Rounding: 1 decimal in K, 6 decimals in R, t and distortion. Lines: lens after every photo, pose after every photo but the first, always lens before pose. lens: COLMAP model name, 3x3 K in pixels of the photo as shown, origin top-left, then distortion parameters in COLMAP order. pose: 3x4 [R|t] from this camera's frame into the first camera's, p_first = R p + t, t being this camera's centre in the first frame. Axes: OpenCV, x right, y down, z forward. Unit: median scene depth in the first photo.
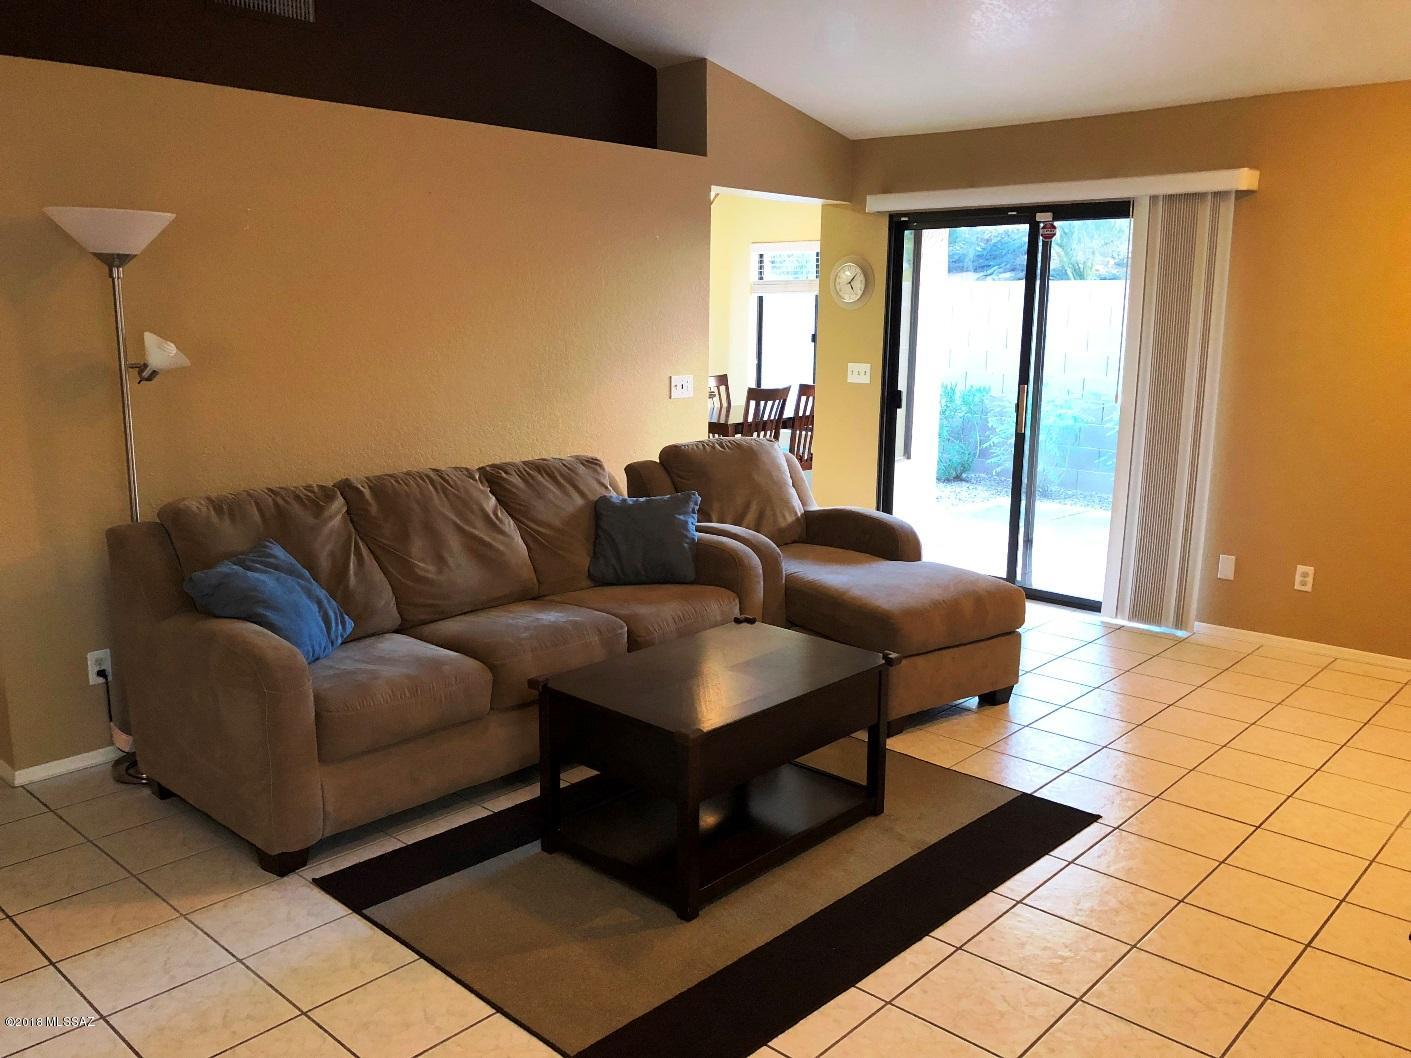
lens RADIAL K [[1151.6, 0, 709.7], [0, 1151.6, 532.8], [0, 0, 1]] dist [0.031515, -0.037636]
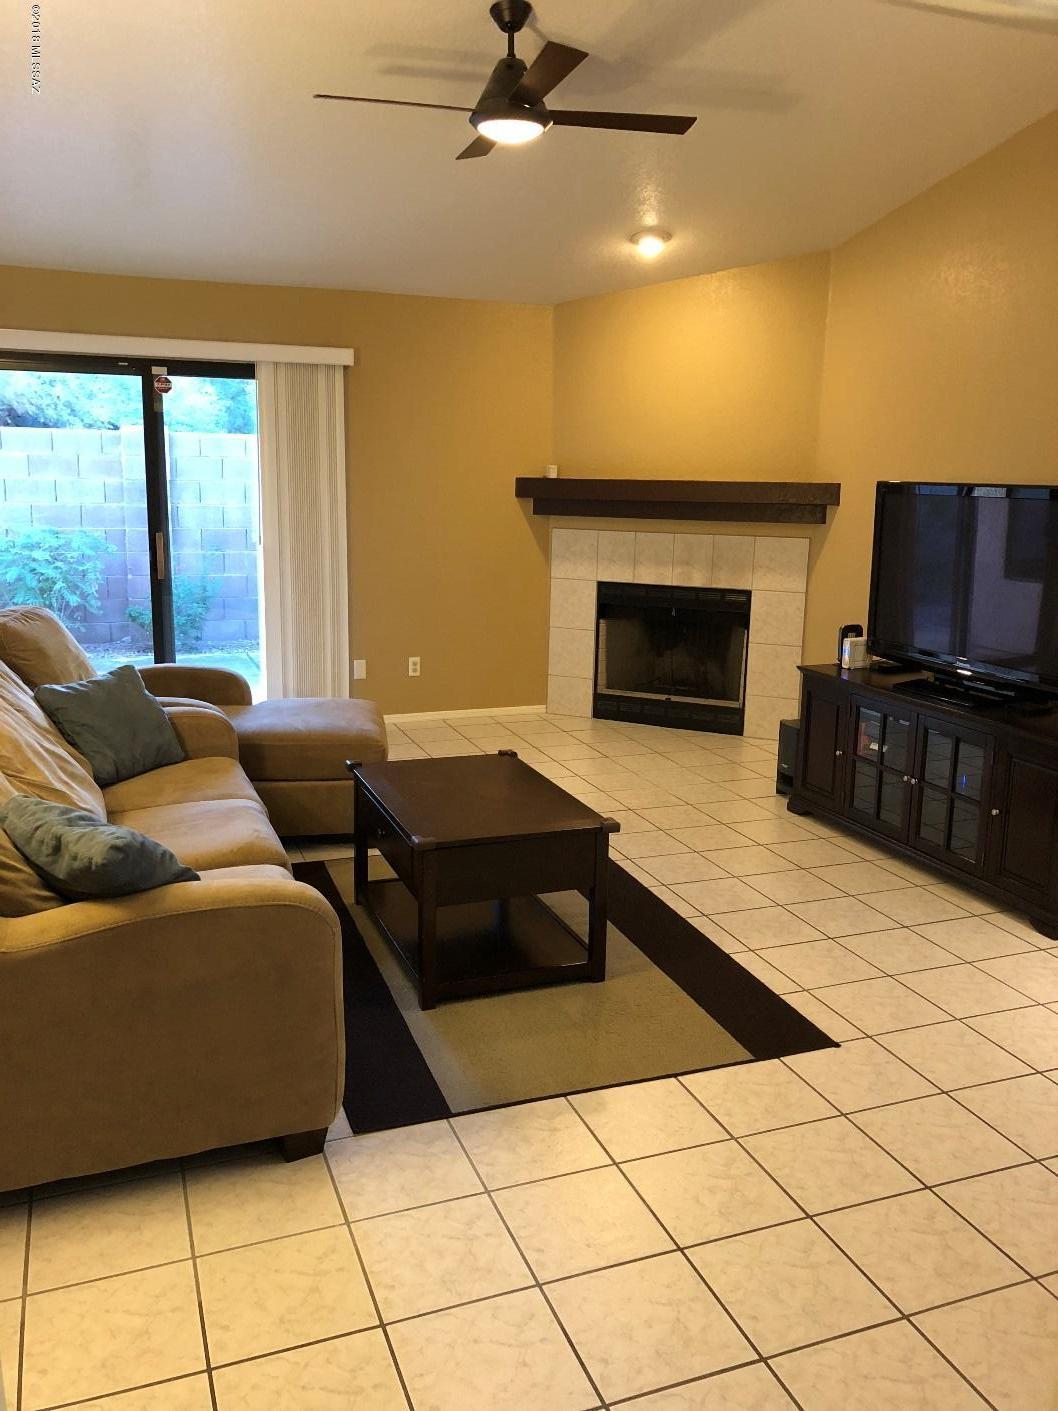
lens RADIAL K [[1142.3, 0, 505.4], [0, 1142.3, 723.5], [0, 0, 1]] dist [0.012845, -0.007565]
pose [[0.466070, -0.197912, 0.862328, -0.555861], [0.162629, 0.977216, 0.136383, -0.056096], [-0.869673, 0.076676, 0.487637, 0.267685]]
